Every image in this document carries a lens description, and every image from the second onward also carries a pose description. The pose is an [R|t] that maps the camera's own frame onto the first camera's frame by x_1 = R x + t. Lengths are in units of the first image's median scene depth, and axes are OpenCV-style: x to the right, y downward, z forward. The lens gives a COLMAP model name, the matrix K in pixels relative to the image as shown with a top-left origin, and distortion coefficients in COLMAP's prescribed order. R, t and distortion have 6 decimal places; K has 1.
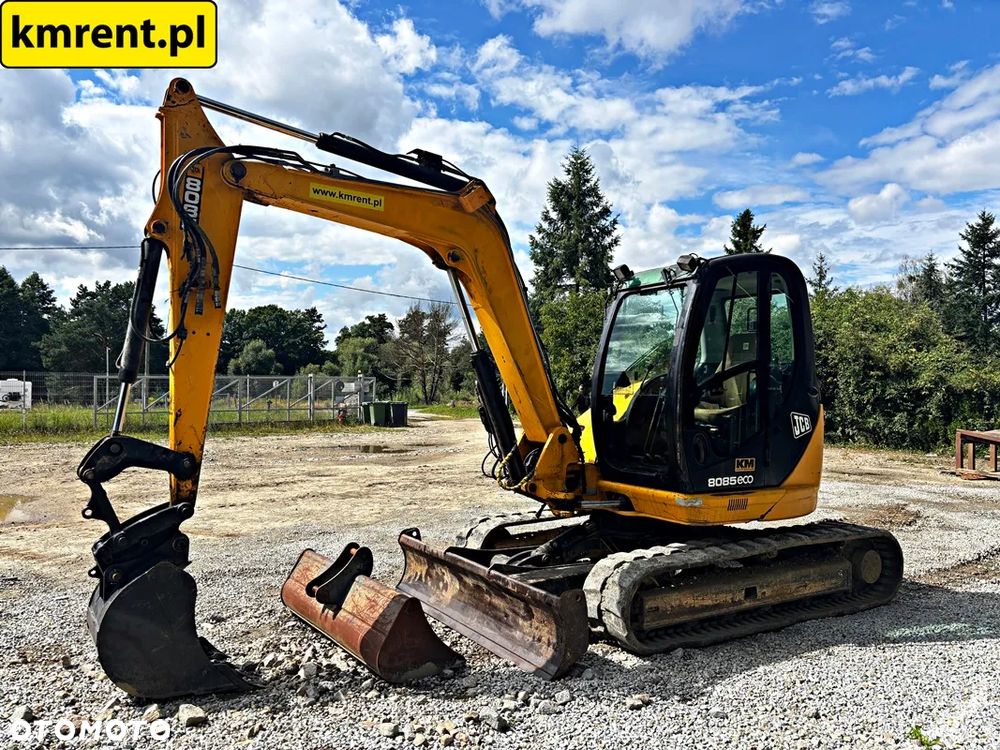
lens RADIAL K [[754.5, 0, 499.4], [0, 754.5, 386.3], [0, 0, 1]] dist [0.014483, 0.005892]
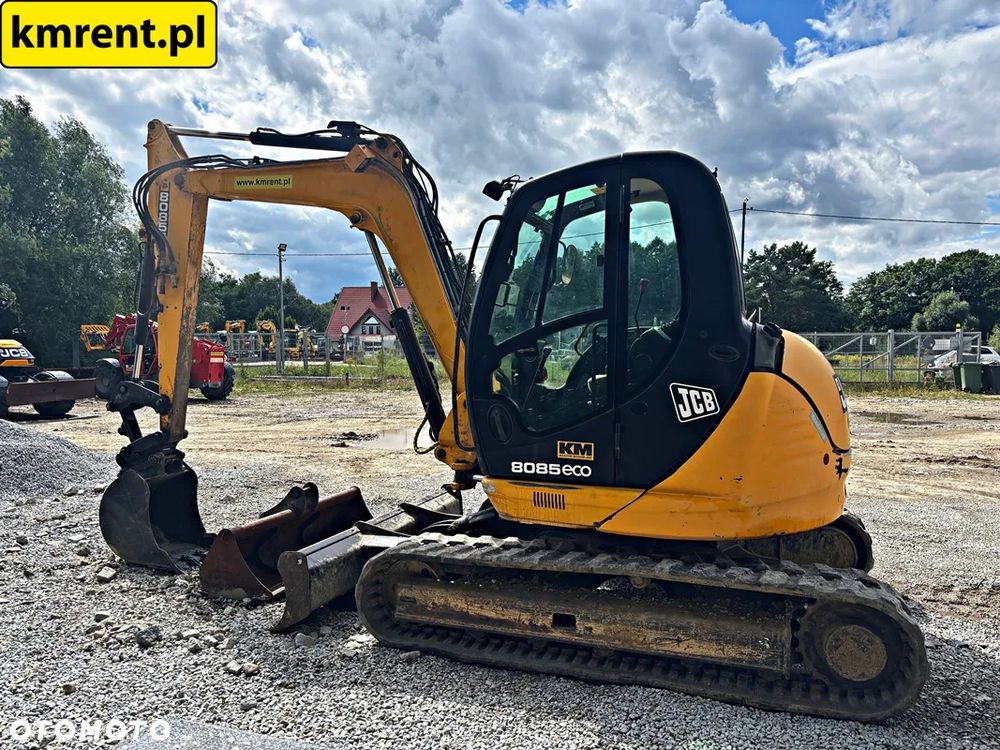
lens RADIAL K [[754.5, 0, 499.4], [0, 754.5, 386.3], [0, 0, 1]] dist [0.014483, 0.005892]
pose [[0.643946, 0.038008, -0.764126, 0.822599], [0.005002, 0.998535, 0.053883, 0.000296], [0.765055, -0.038520, 0.642812, 0.462627]]
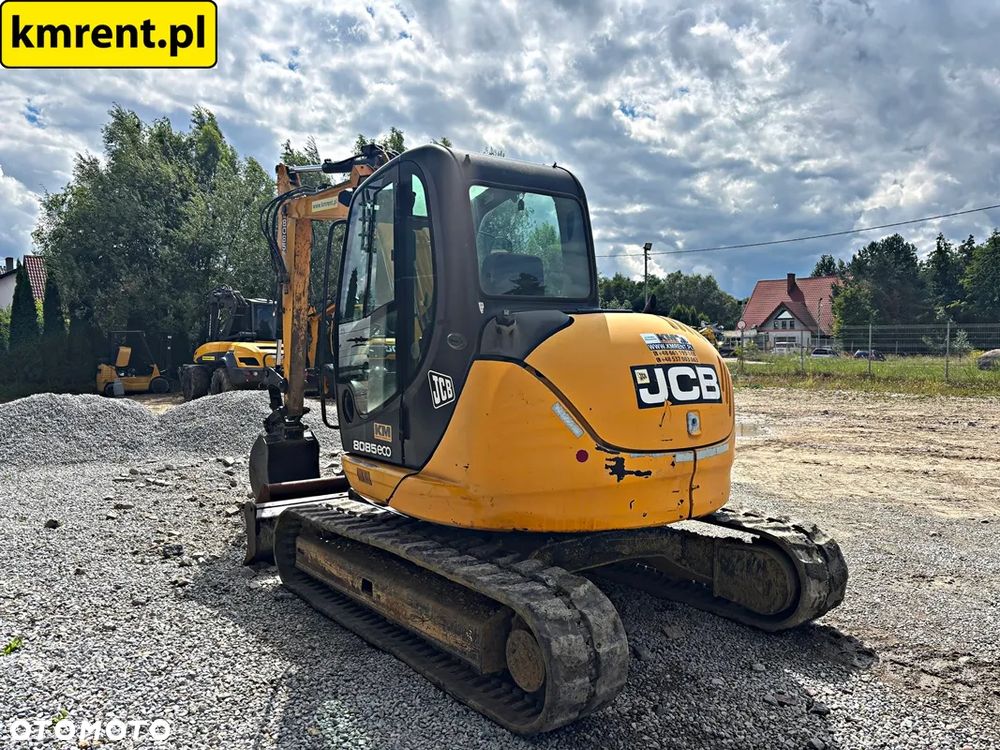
lens RADIAL K [[777.0, 0, 493.2], [0, 777.0, 374.8], [0, 0, 1]] dist [0.026134, -0.009318]
pose [[0.122768, 0.037277, -0.991735, 1.134198], [0.005876, 0.999250, 0.038287, 0.011777], [0.992418, -0.010528, 0.122457, 0.997146]]
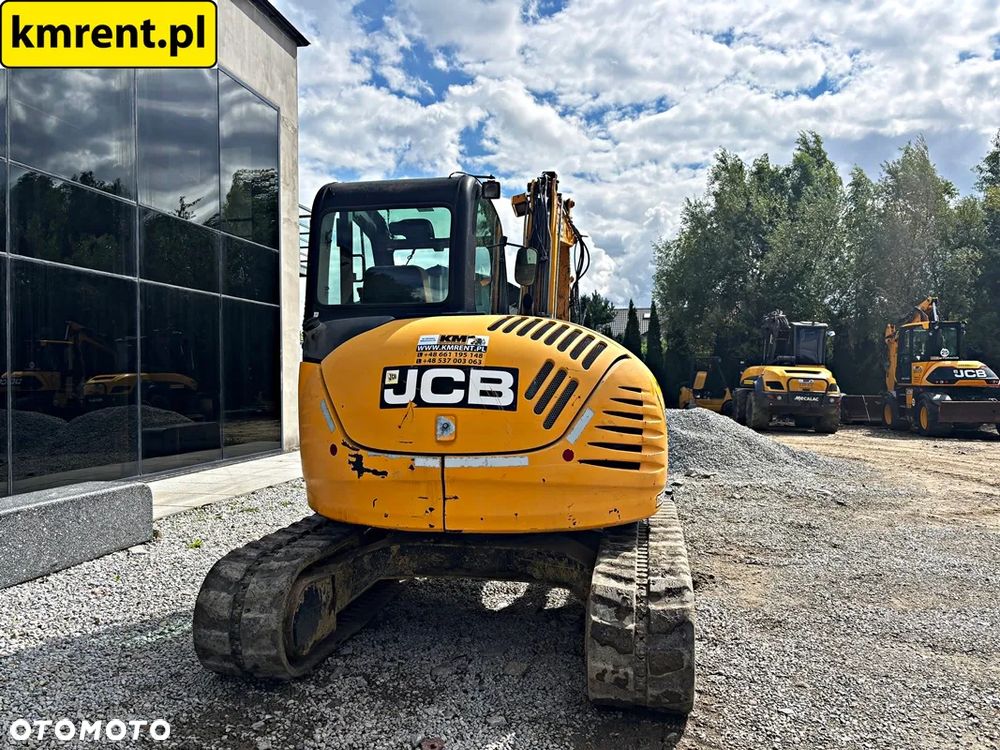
lens RADIAL K [[777.6, 0, 513.0], [0, 777.6, 374.9], [0, 0, 1]] dist [0.054411, -0.036407]
pose [[-0.666177, -0.001692, -0.745791, 0.910884], [0.000052, 0.999997, -0.002315, 0.040389], [0.745793, -0.001581, -0.666175, 1.763585]]
